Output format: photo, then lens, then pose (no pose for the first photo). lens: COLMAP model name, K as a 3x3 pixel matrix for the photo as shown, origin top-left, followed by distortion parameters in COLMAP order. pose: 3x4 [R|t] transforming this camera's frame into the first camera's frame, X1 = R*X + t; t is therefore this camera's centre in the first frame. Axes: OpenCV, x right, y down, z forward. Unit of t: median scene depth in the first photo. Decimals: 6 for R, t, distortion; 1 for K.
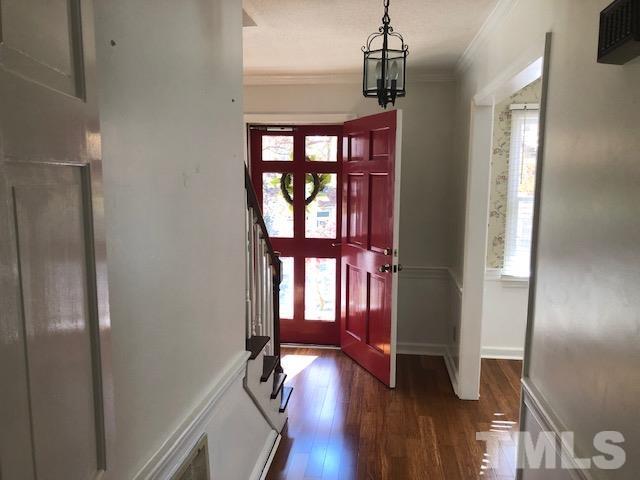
lens RADIAL K [[514.9, 0, 320.0], [0, 514.9, 240.0], [0, 0, 1]] dist [-0.001328, 0.000067]
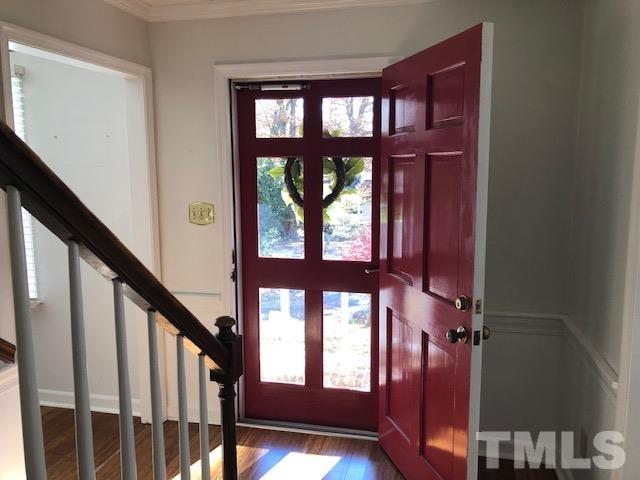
lens RADIAL K [[556.0, 0, 320.0], [0, 556.0, 240.0], [0, 0, 1]] dist [0.001894, -0.002101]
pose [[0.996059, 0.000822, -0.088693, 0.029345], [-0.000227, 0.999977, 0.006727, -0.034014], [0.088697, -0.006680, 0.996036, 0.328362]]
